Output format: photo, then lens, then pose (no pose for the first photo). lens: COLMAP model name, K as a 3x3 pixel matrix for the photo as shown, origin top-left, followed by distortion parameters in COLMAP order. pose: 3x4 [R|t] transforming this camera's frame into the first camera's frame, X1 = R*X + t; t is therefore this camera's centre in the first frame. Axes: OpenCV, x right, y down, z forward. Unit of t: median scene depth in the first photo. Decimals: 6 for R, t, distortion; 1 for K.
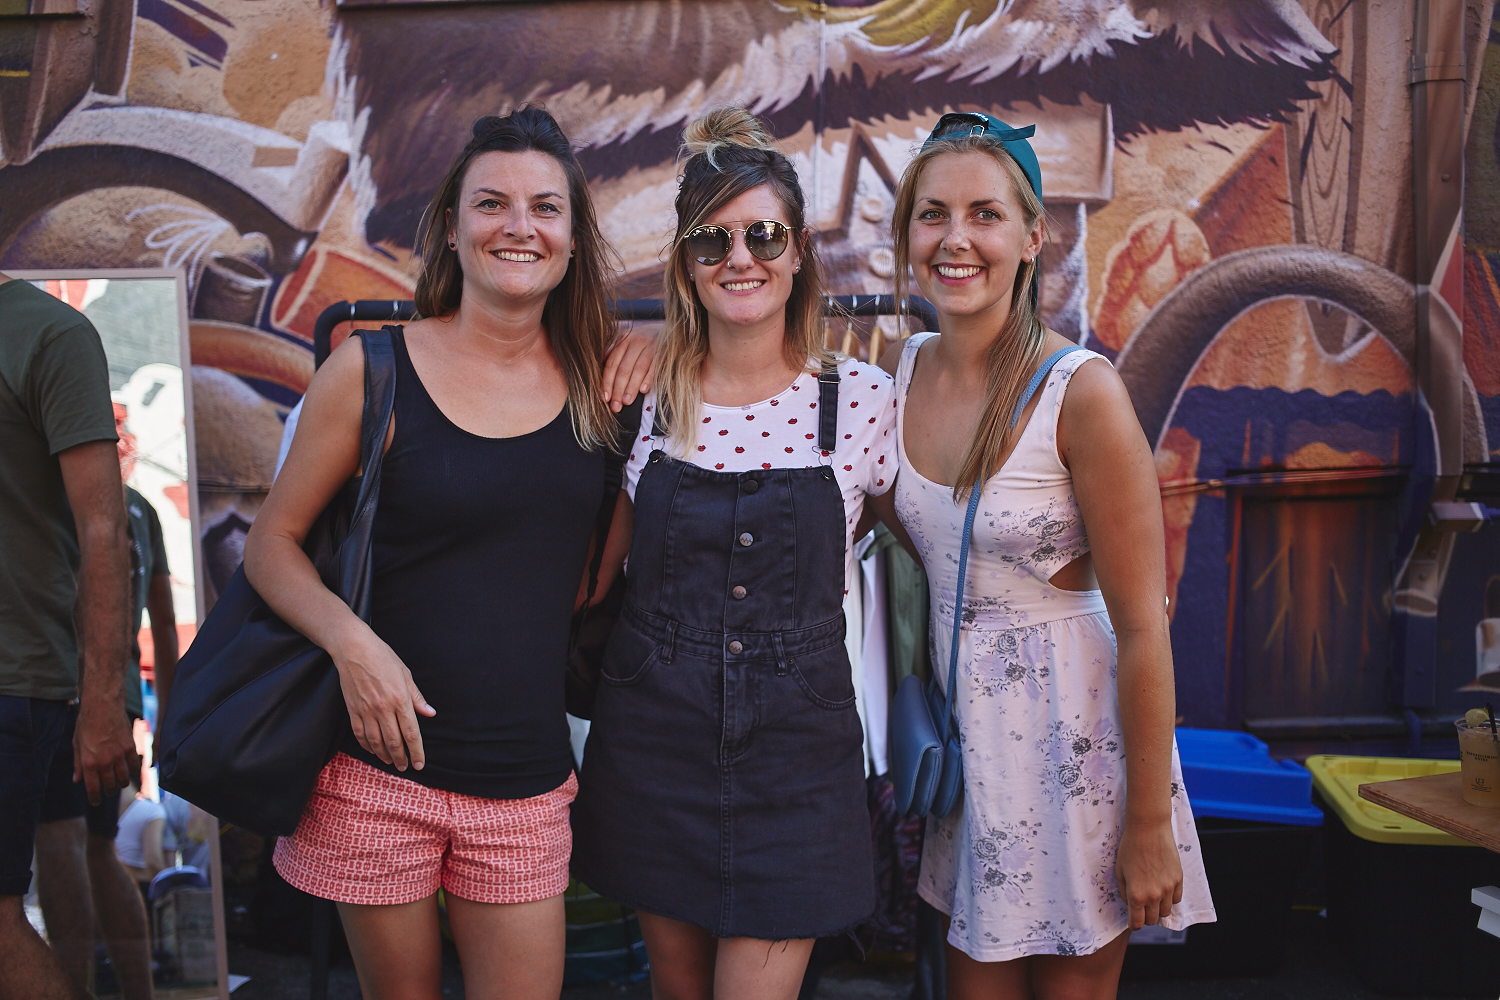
lens RADIAL K [[1656.3, 0, 750.0], [0, 1656.3, 500.0], [0, 0, 1]] dist [-0.075006, 0.136648]
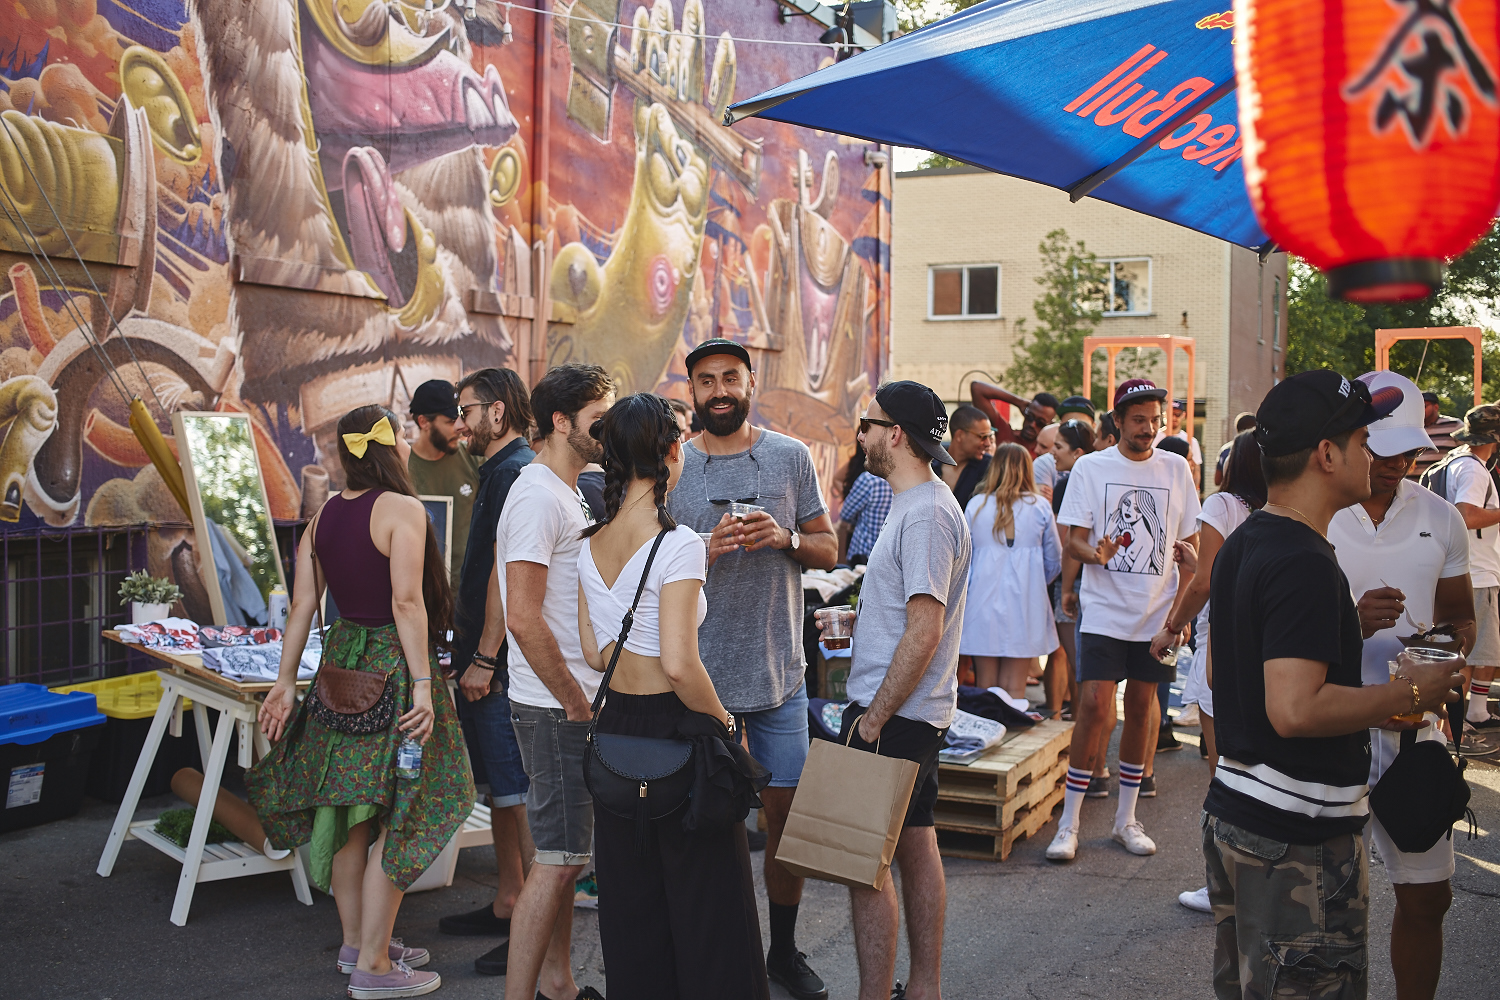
lens RADIAL K [[1656.3, 0, 750.0], [0, 1656.3, 500.0], [0, 0, 1]] dist [-0.075006, 0.136648]
pose [[0.993441, 0.028590, -0.110711, 0.569522], [-0.036432, 0.996919, -0.069471, 0.074686], [0.108384, 0.073048, 0.991422, -0.839214]]
